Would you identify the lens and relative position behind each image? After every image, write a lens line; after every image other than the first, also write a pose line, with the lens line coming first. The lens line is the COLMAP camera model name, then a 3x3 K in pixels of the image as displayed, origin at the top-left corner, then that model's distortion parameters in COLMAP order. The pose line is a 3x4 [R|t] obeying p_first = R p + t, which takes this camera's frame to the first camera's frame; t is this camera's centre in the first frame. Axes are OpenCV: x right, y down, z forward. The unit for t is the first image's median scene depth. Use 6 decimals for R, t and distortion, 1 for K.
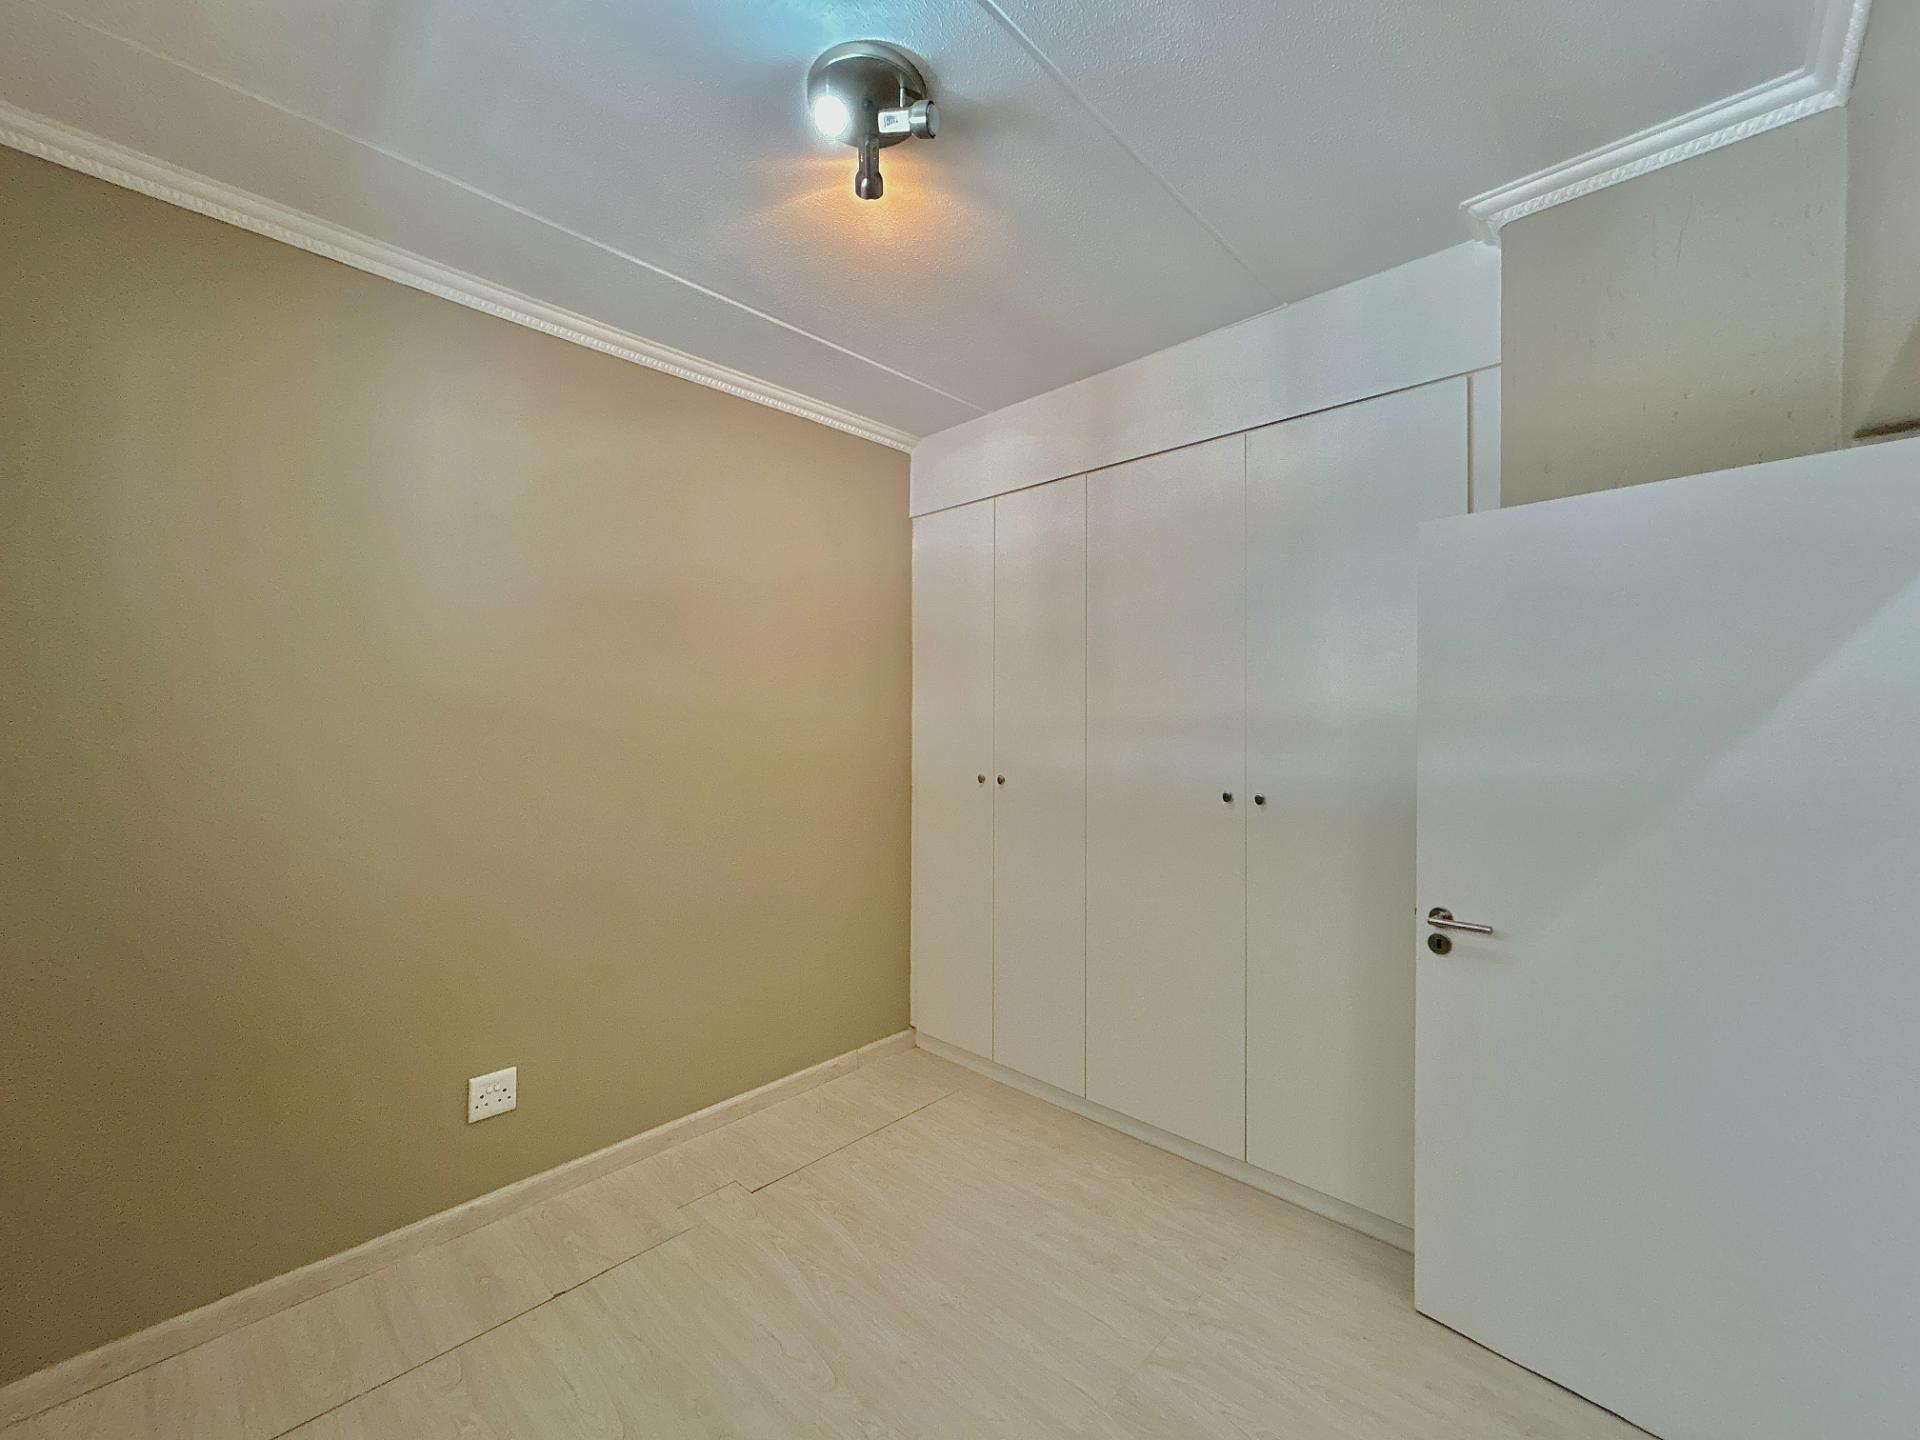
lens RADIAL K [[772.6, 0, 959.2], [0, 772.6, 716.2], [0, 0, 1]] dist [0.000790, 0.000146]
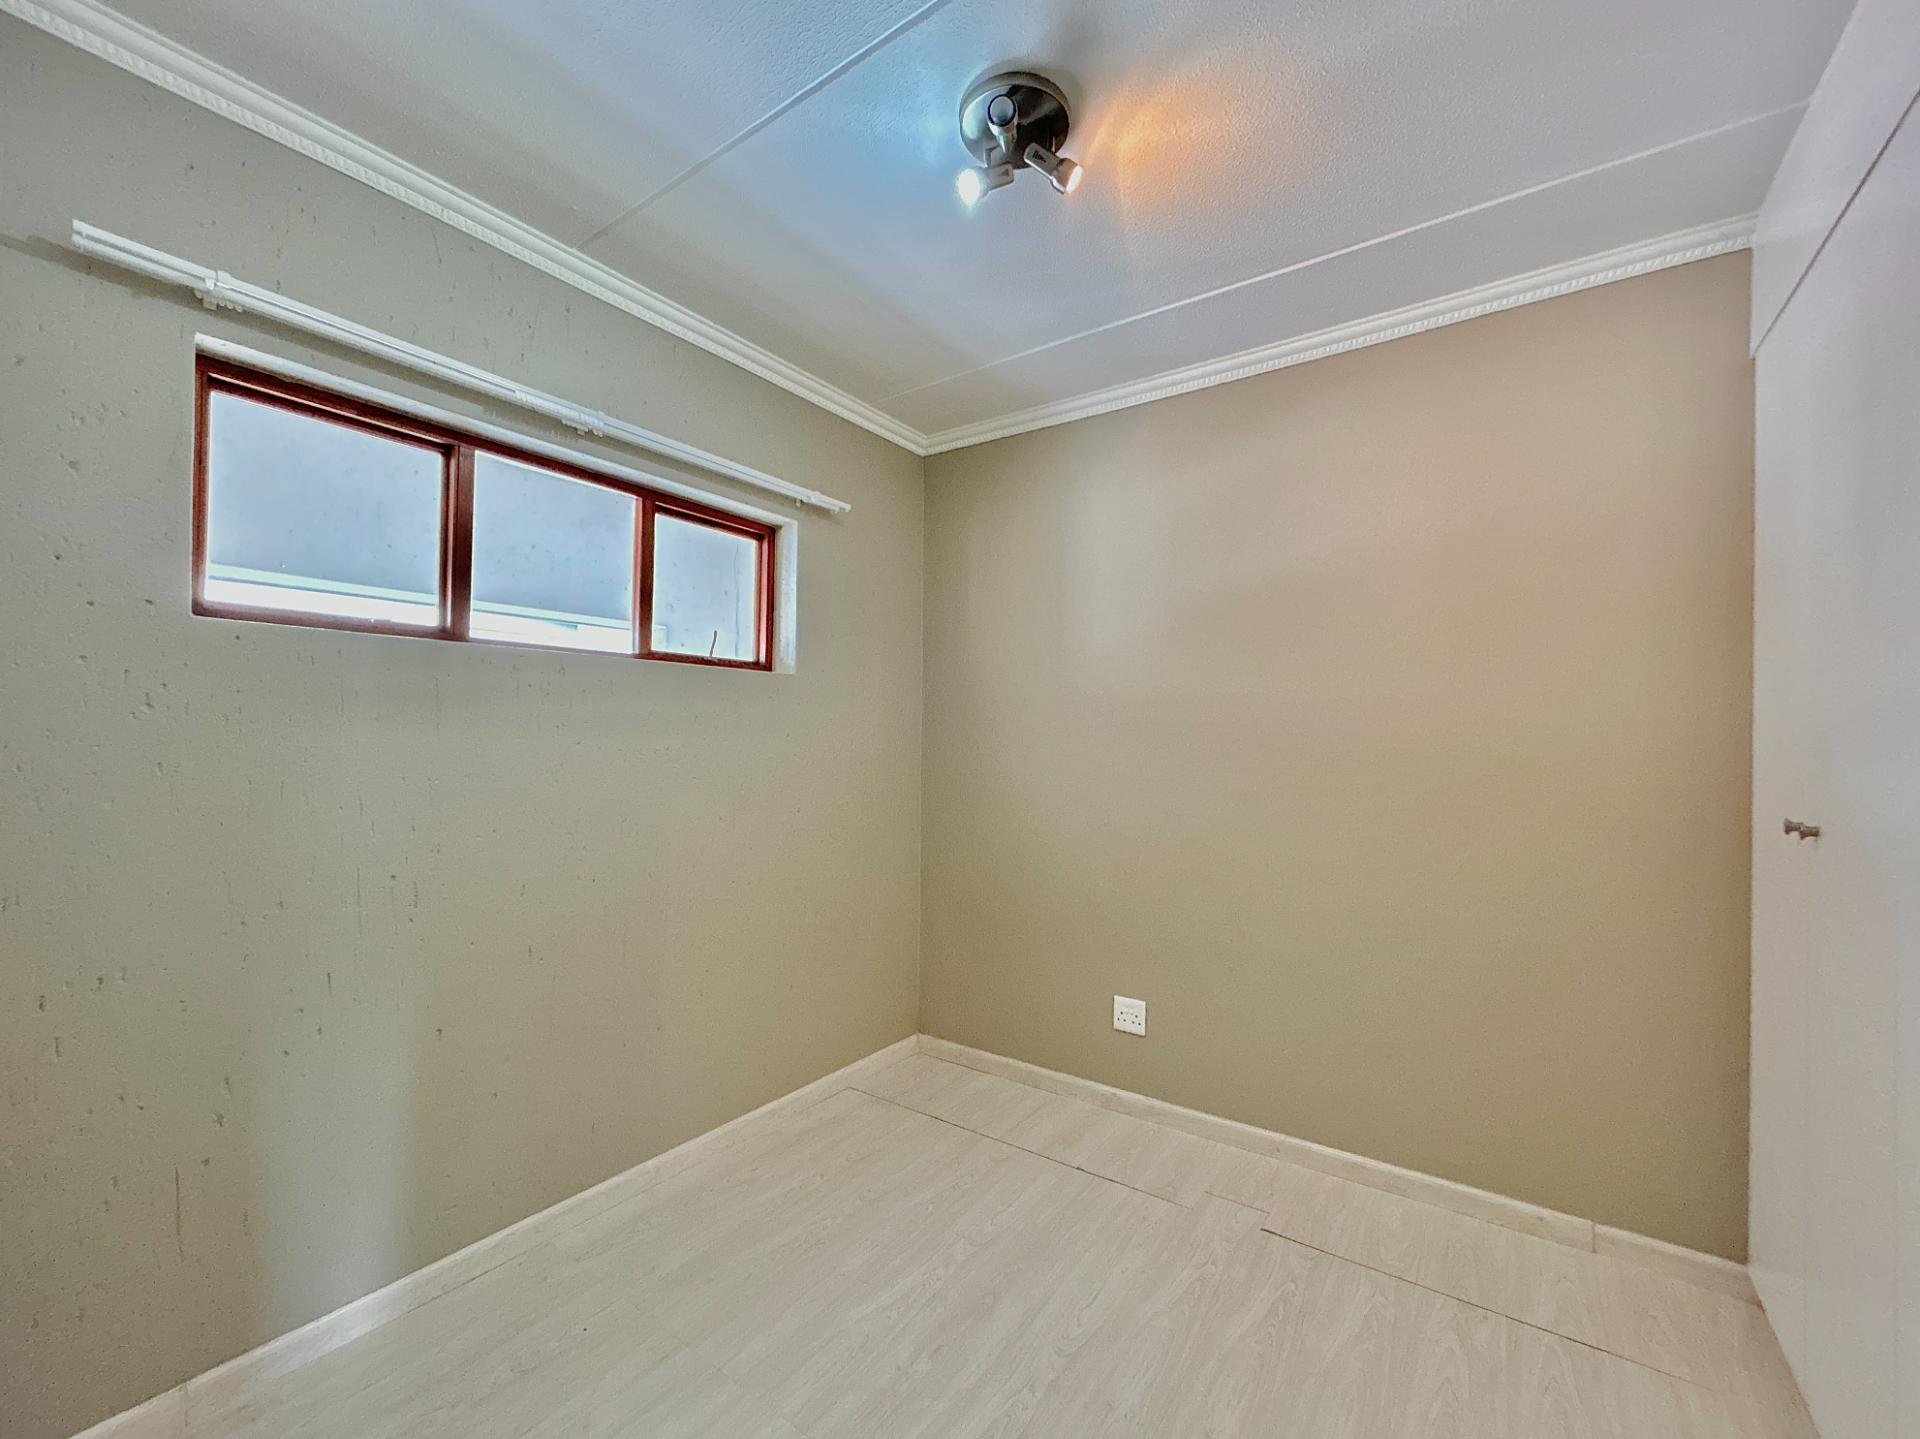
lens RADIAL K [[781.2, 0, 955.4], [0, 781.2, 734.0], [0, 0, 1]] dist [-0.000426, 0.000099]
pose [[0.145748, -0.008262, -0.989287, 0.616901], [-0.001643, 0.999962, -0.008593, 0.034135], [0.989320, 0.002878, 0.145729, 0.509340]]
